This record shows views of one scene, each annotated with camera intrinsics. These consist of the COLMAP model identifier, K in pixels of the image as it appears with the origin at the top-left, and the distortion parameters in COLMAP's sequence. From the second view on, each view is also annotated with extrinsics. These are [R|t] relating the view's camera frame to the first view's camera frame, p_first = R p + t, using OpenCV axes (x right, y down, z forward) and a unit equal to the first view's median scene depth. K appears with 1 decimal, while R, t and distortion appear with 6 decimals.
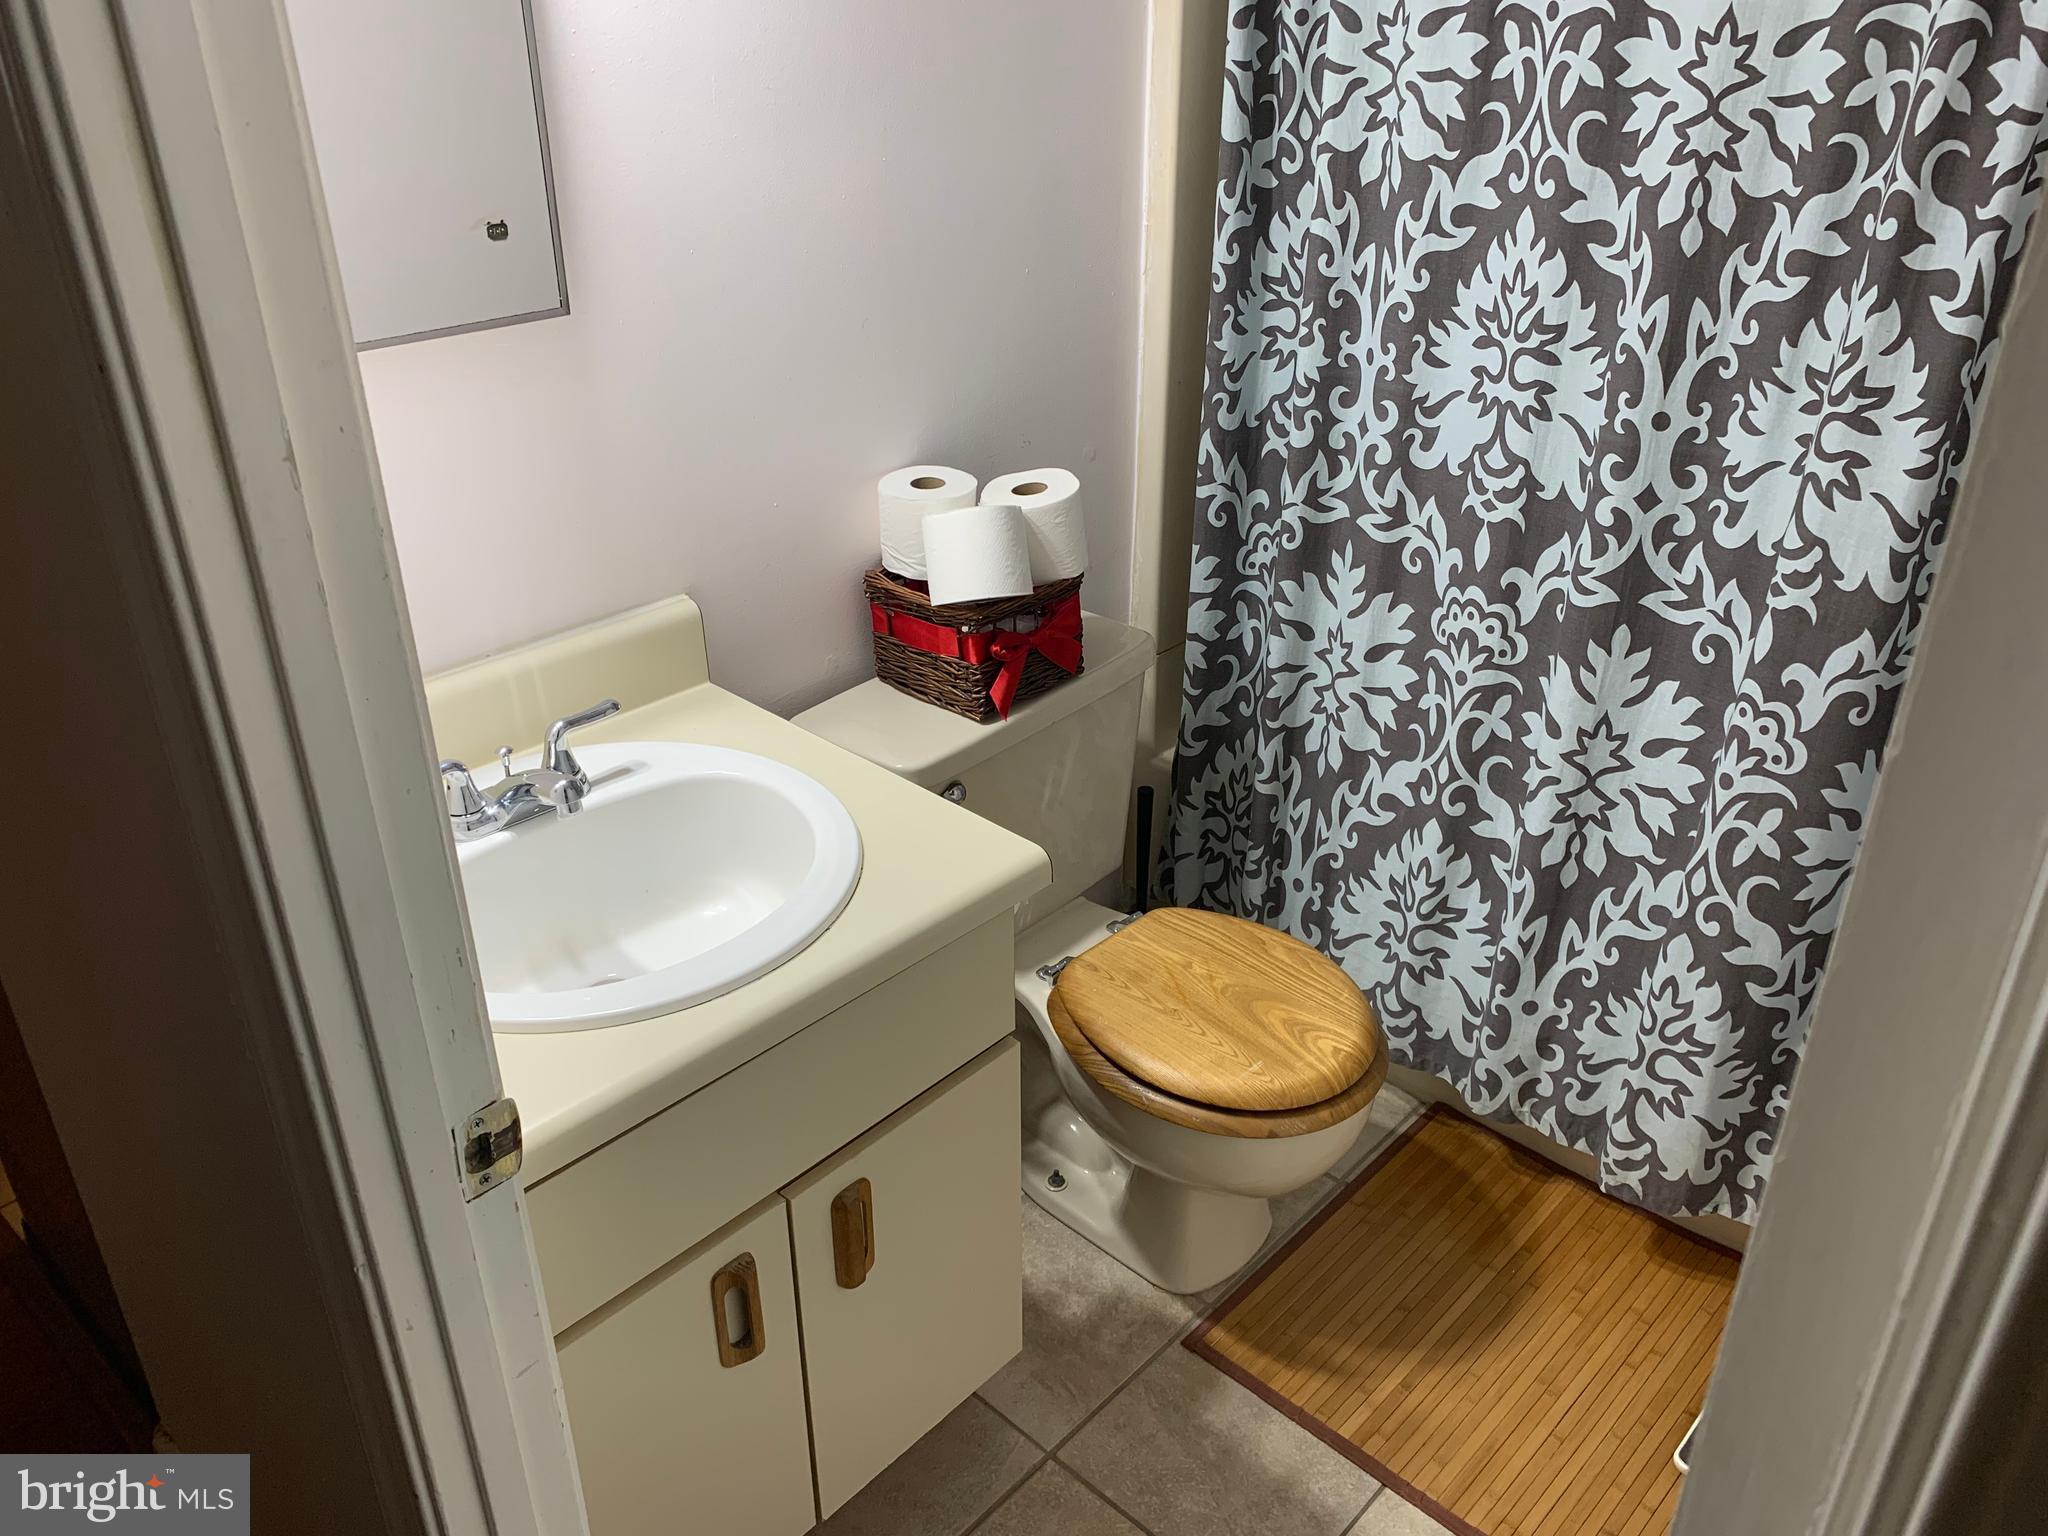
lens RADIAL K [[1604.6, 0, 1024.0], [0, 1604.6, 768.0], [0, 0, 1]] dist [0.036282, -0.009170]
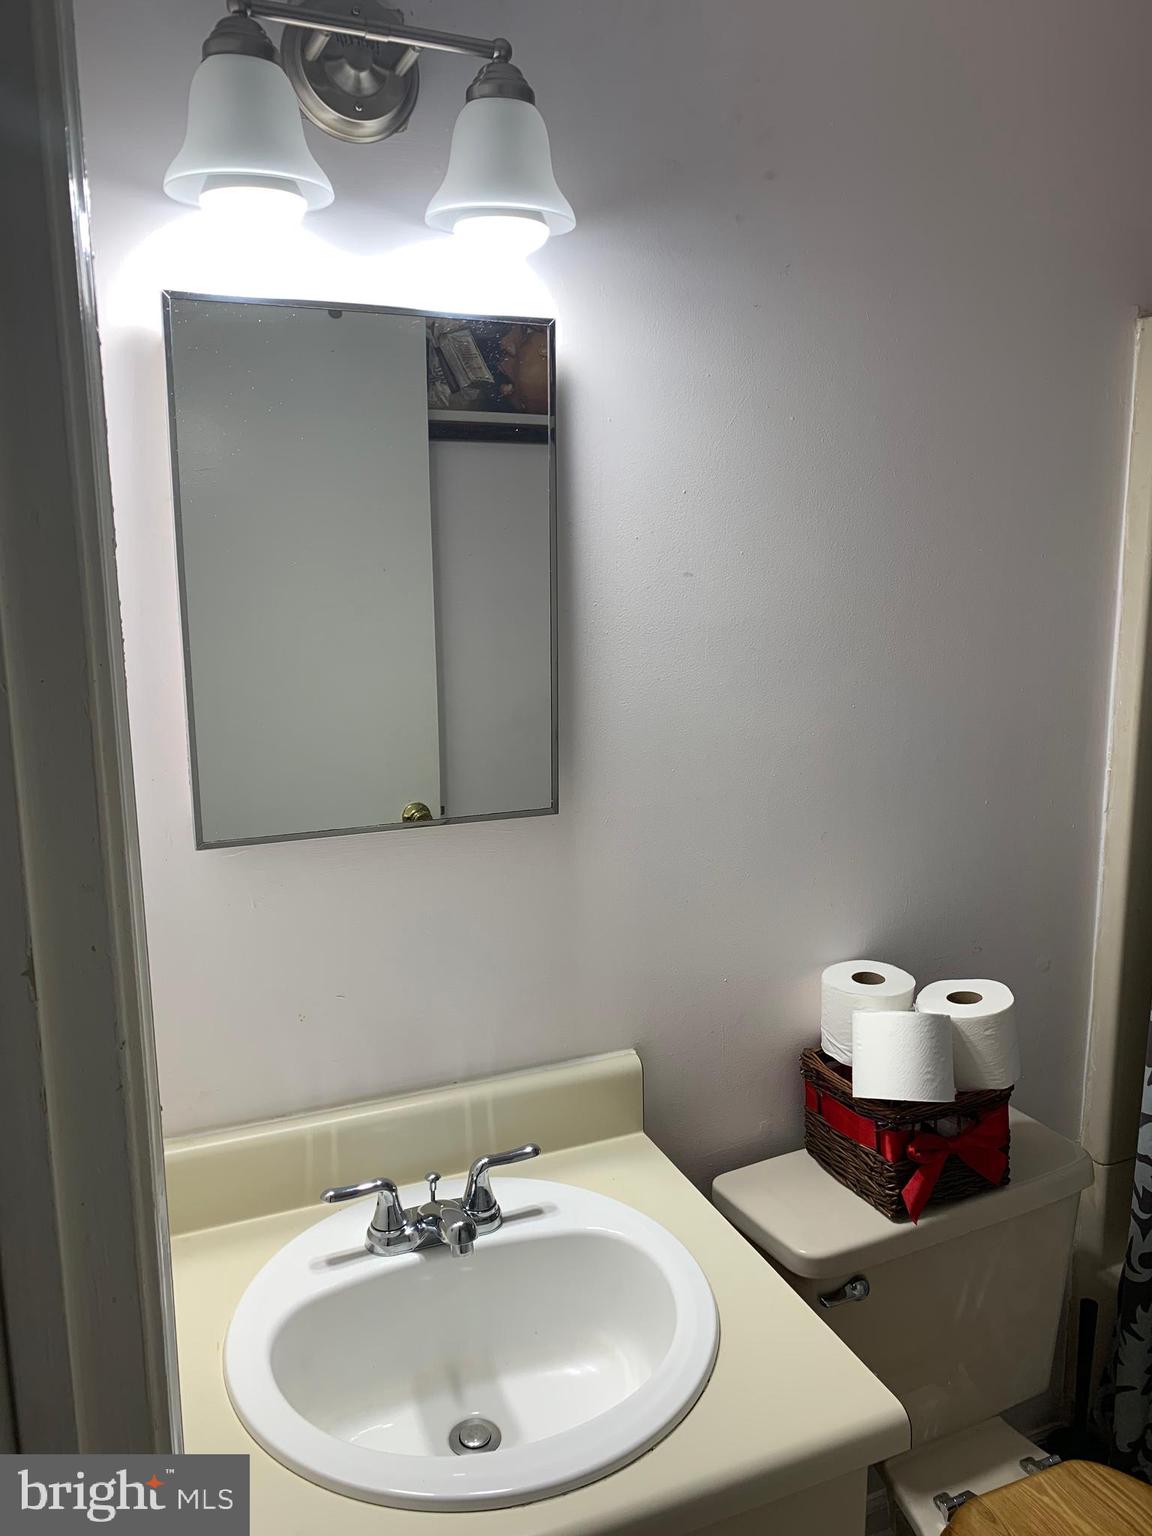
lens RADIAL K [[1203.5, 0, 576.0], [0, 1203.5, 768.0], [0, 0, 1]] dist [0.036282, -0.009170]
pose [[0.920881, 0.070108, -0.383488, 0.064581], [-0.177075, 0.951588, -0.251248, -0.073122], [0.347307, 0.299276, 0.888713, 0.154353]]
